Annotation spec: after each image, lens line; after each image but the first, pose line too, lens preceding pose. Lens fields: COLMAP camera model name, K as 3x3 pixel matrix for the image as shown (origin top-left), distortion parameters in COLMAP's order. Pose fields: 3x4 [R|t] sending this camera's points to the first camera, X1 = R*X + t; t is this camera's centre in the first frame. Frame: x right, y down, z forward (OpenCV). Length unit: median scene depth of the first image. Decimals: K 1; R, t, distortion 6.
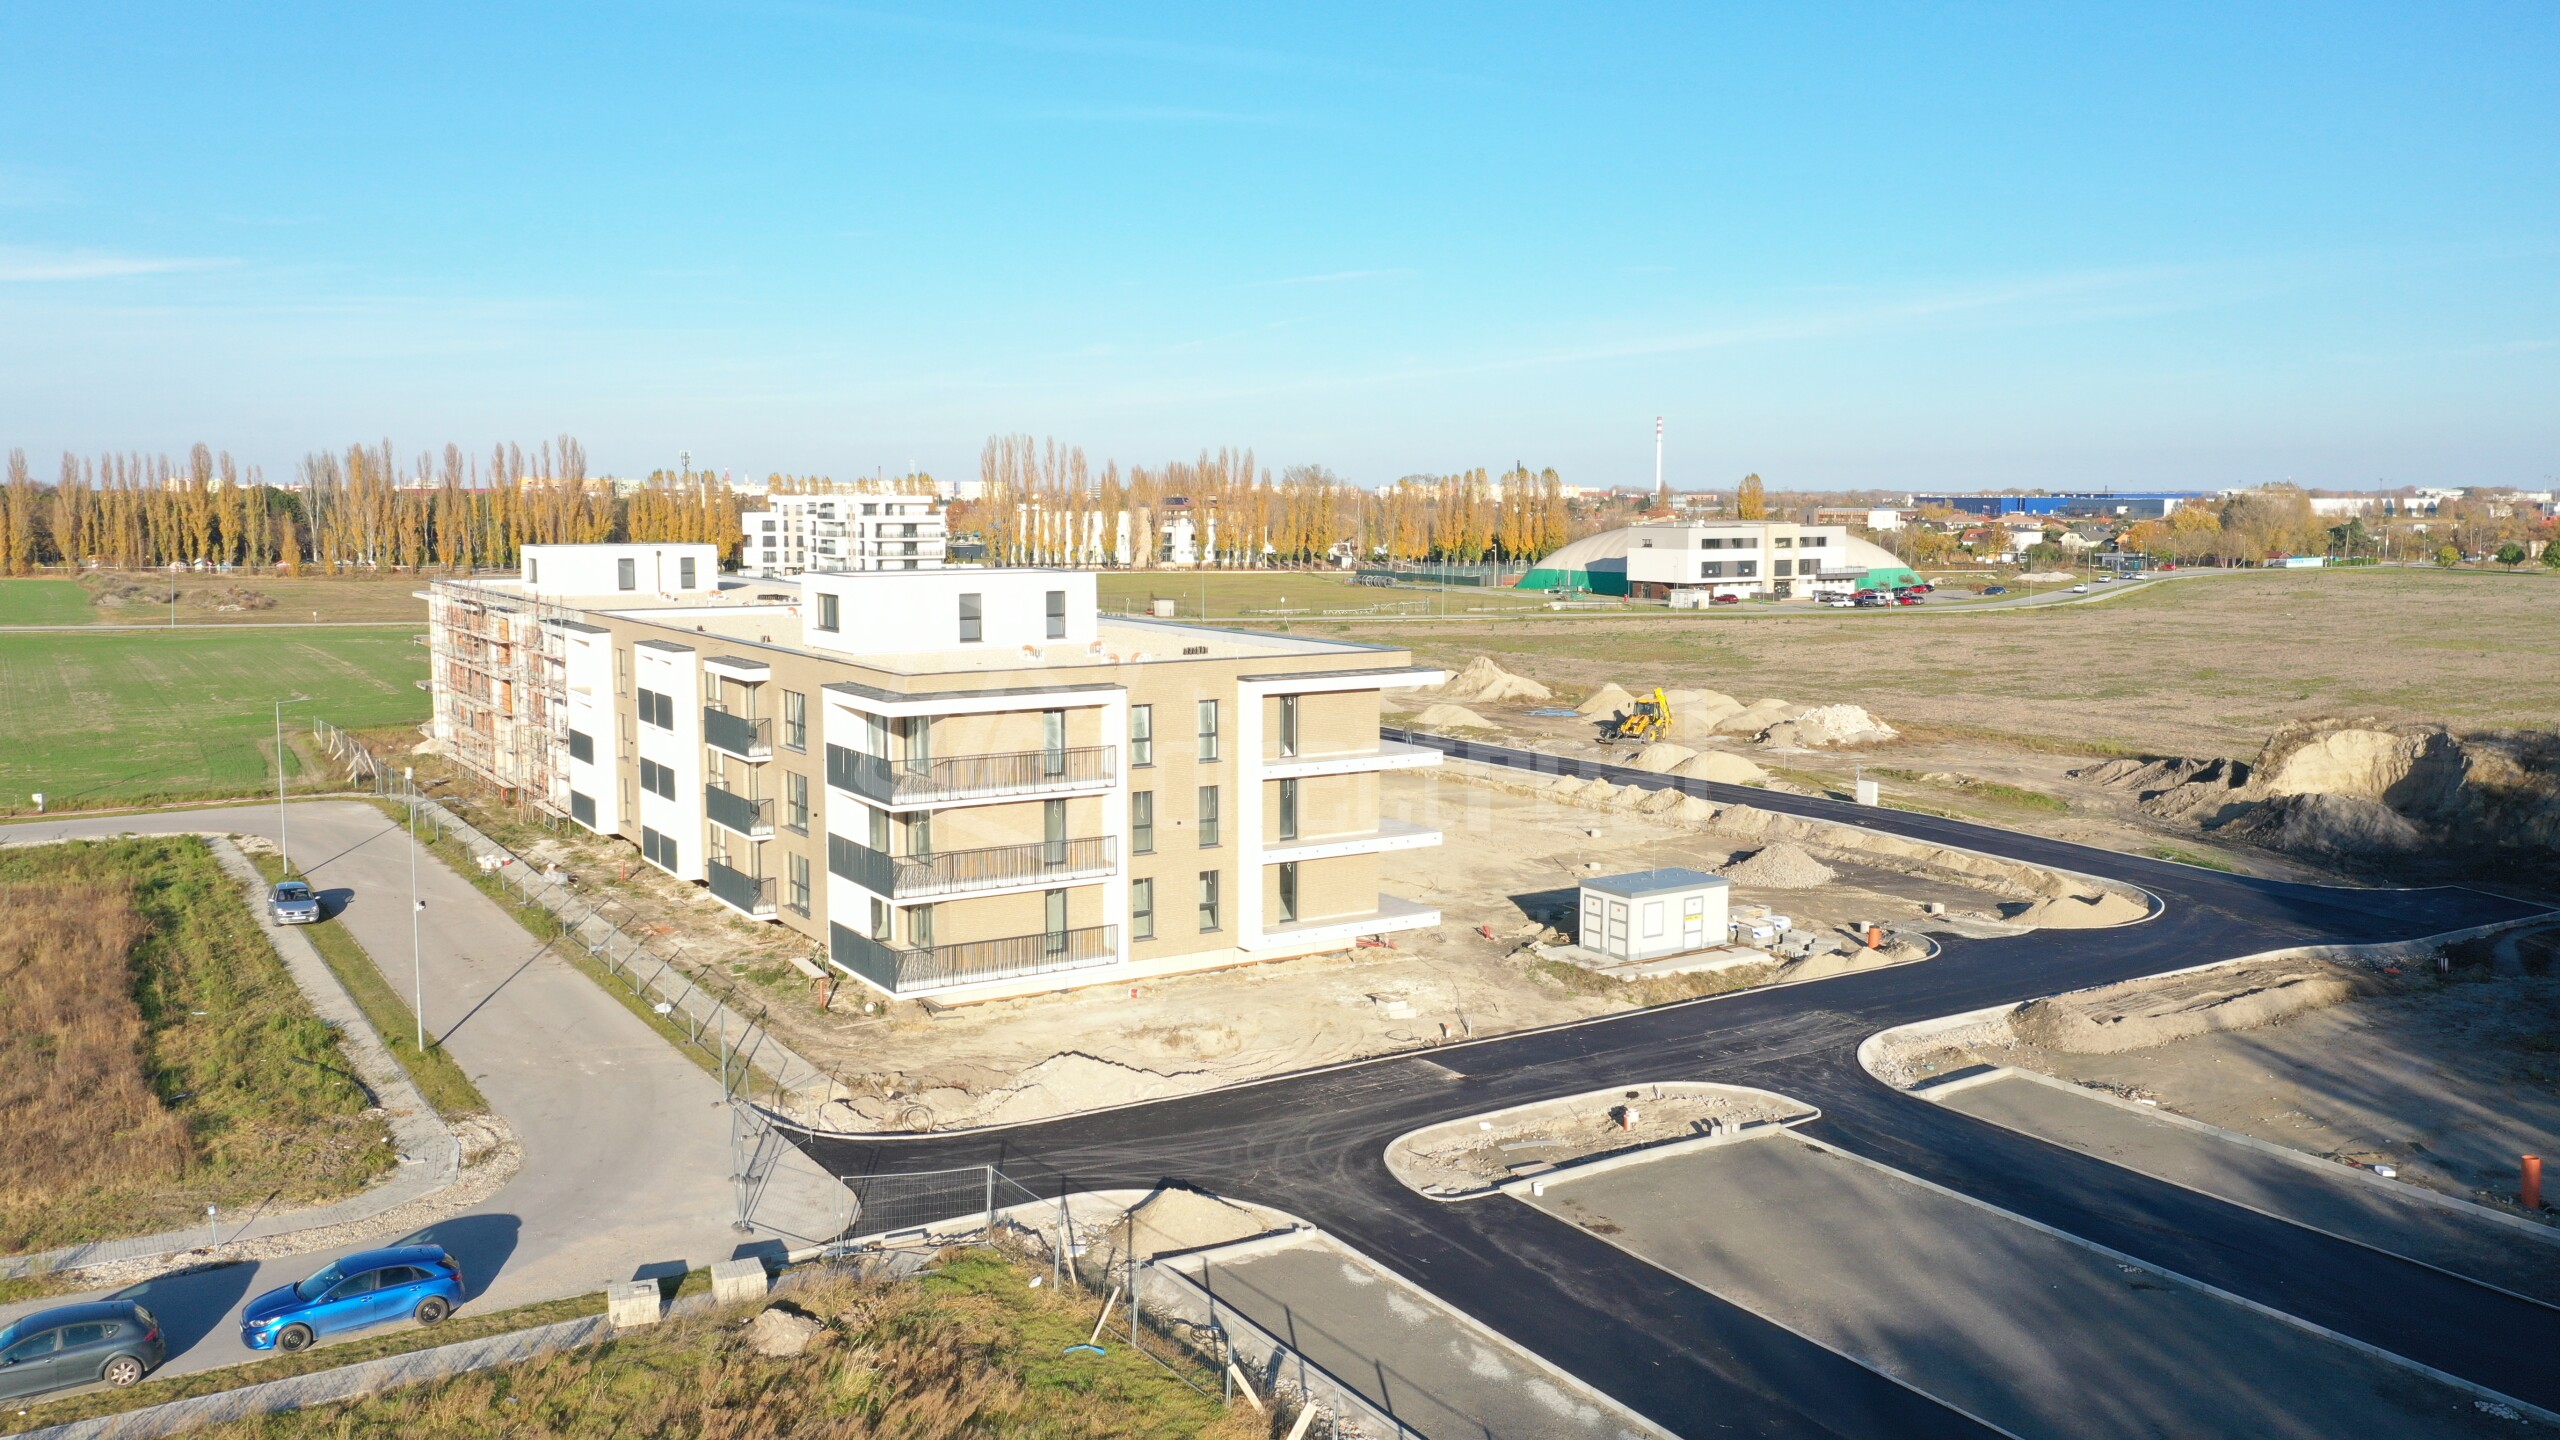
lens RADIAL K [[2023.8, 0, 1265.8], [0, 2023.8, 717.8], [0, 0, 1]] dist [-0.001886, 0.014567]
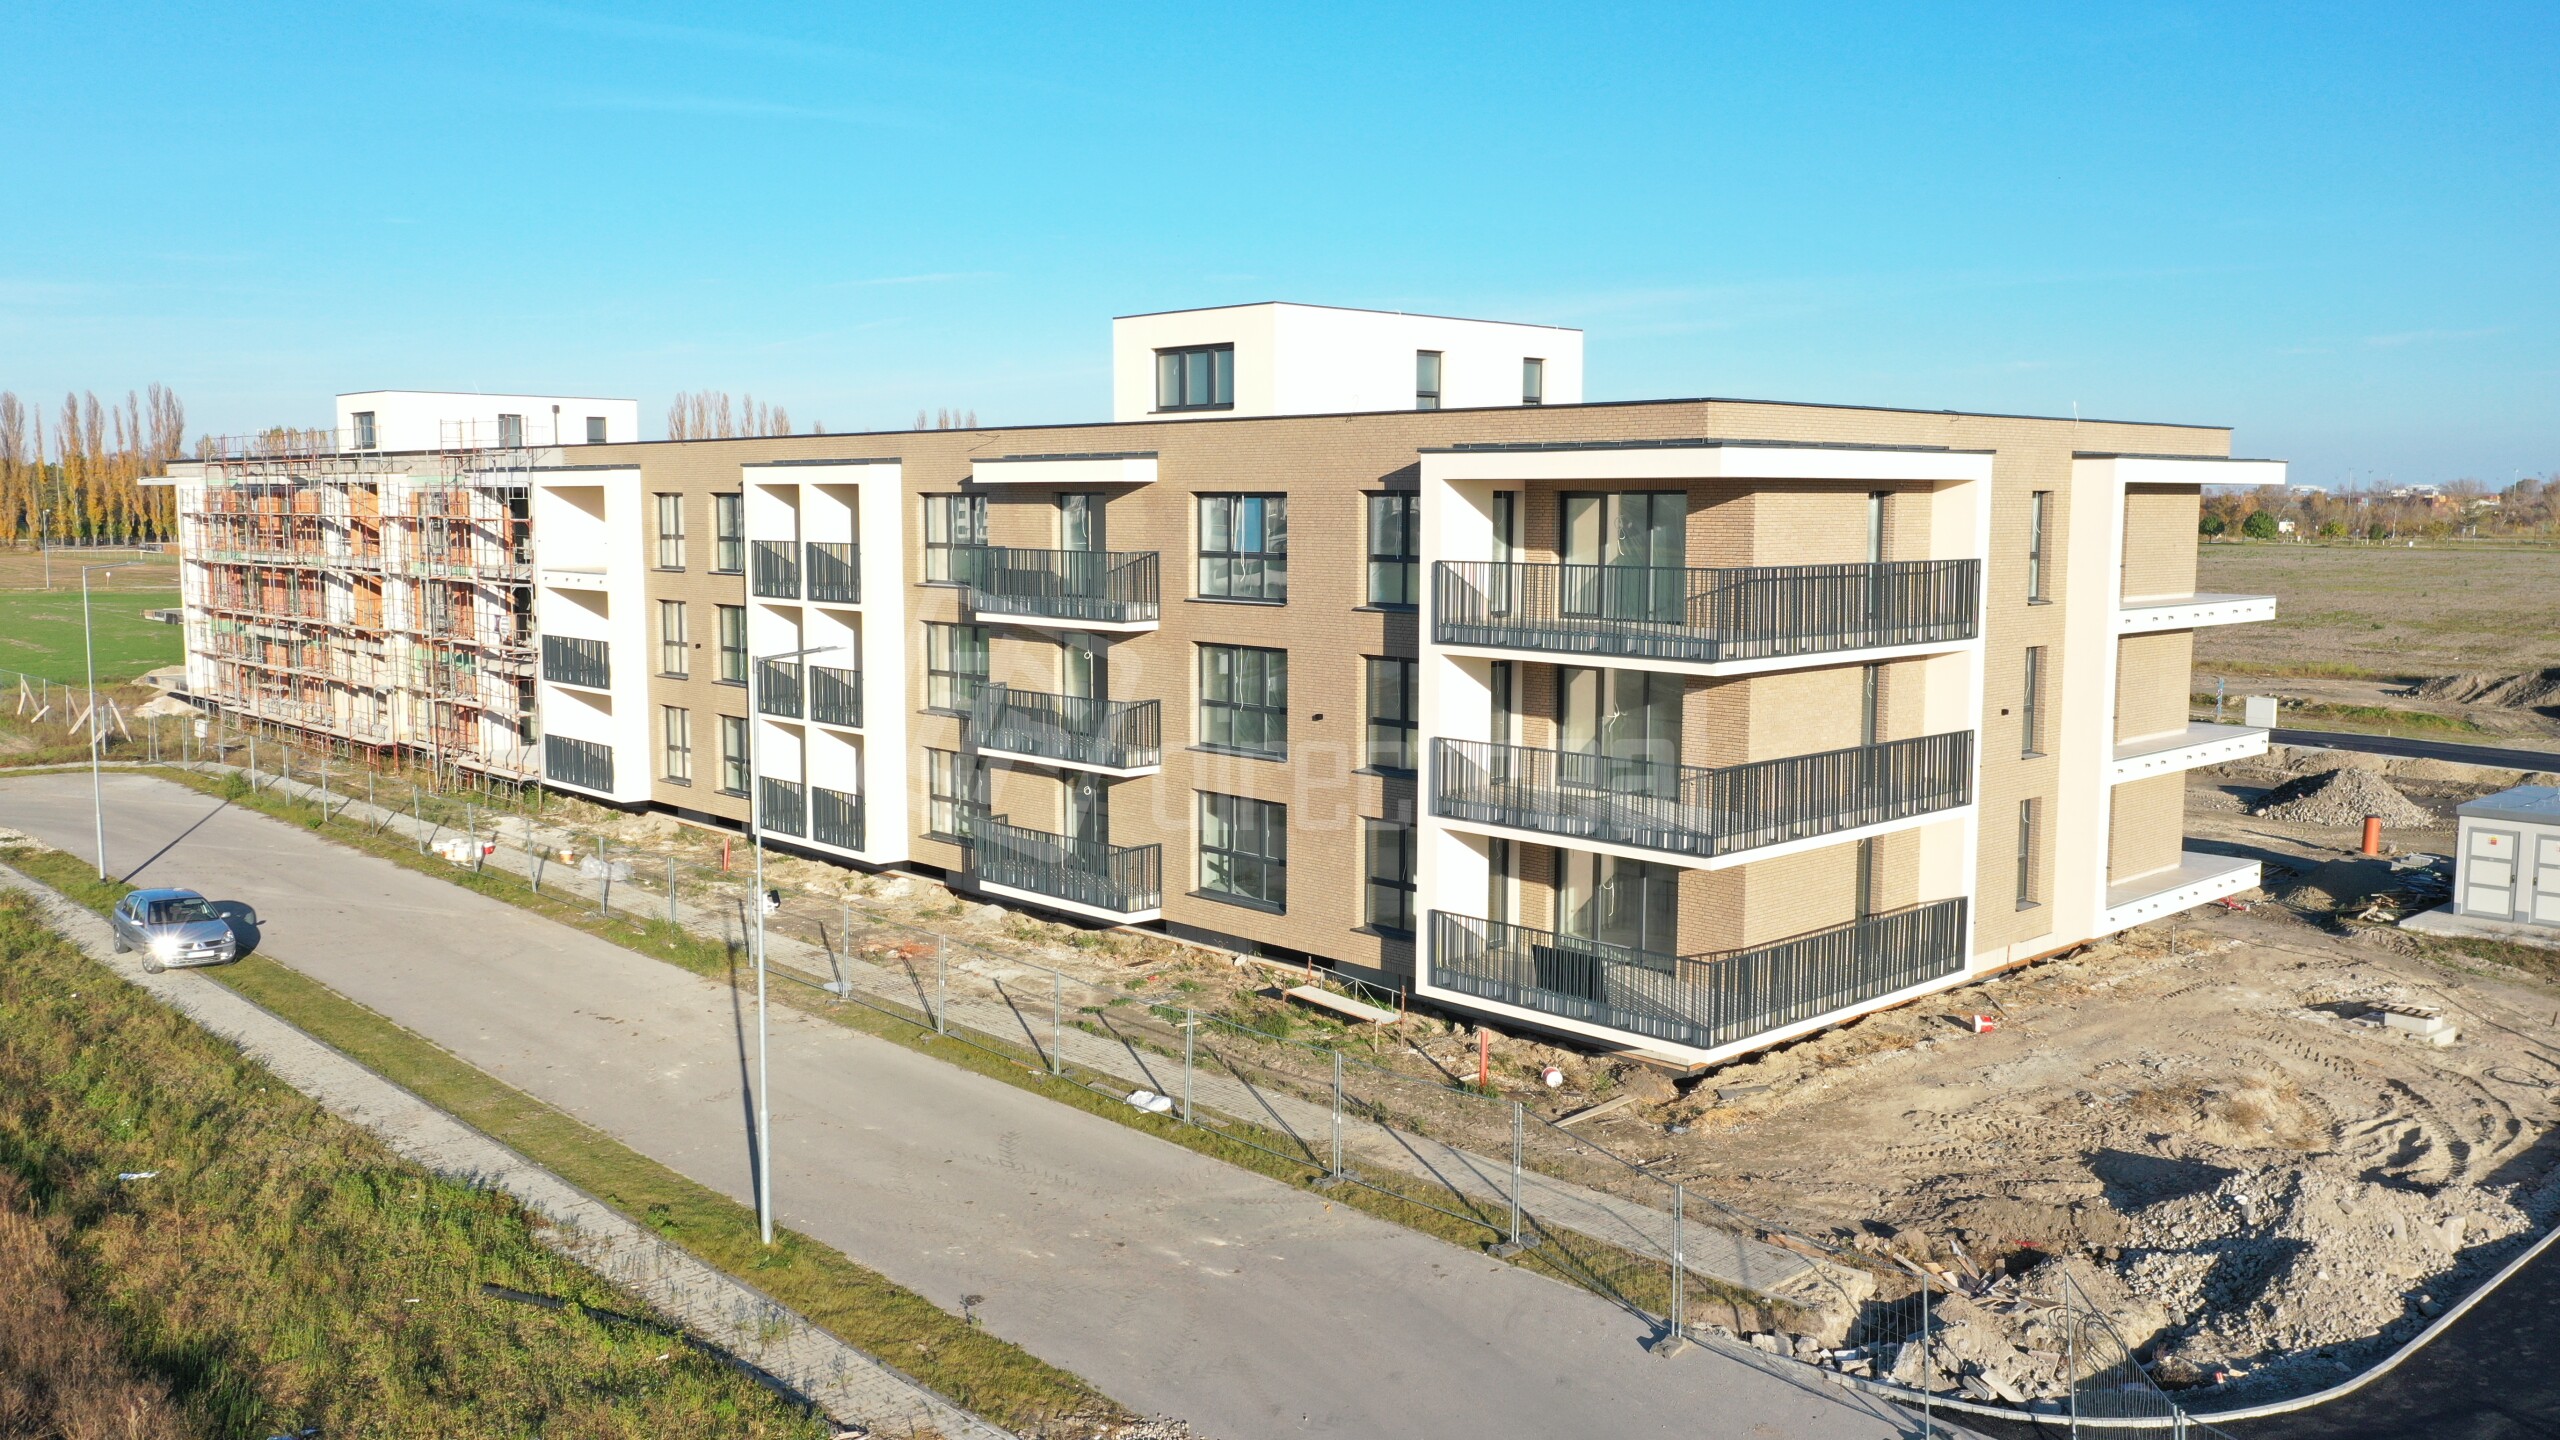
lens RADIAL K [[2023.8, 0, 1260.5], [0, 2023.8, 705.5], [0, 0, 1]] dist [-0.001886, 0.014567]
pose [[0.981024, -0.018093, 0.193038, -0.229962], [0.019867, 0.999776, -0.007258, 0.032916], [-0.192864, 0.010955, 0.981164, 0.325586]]
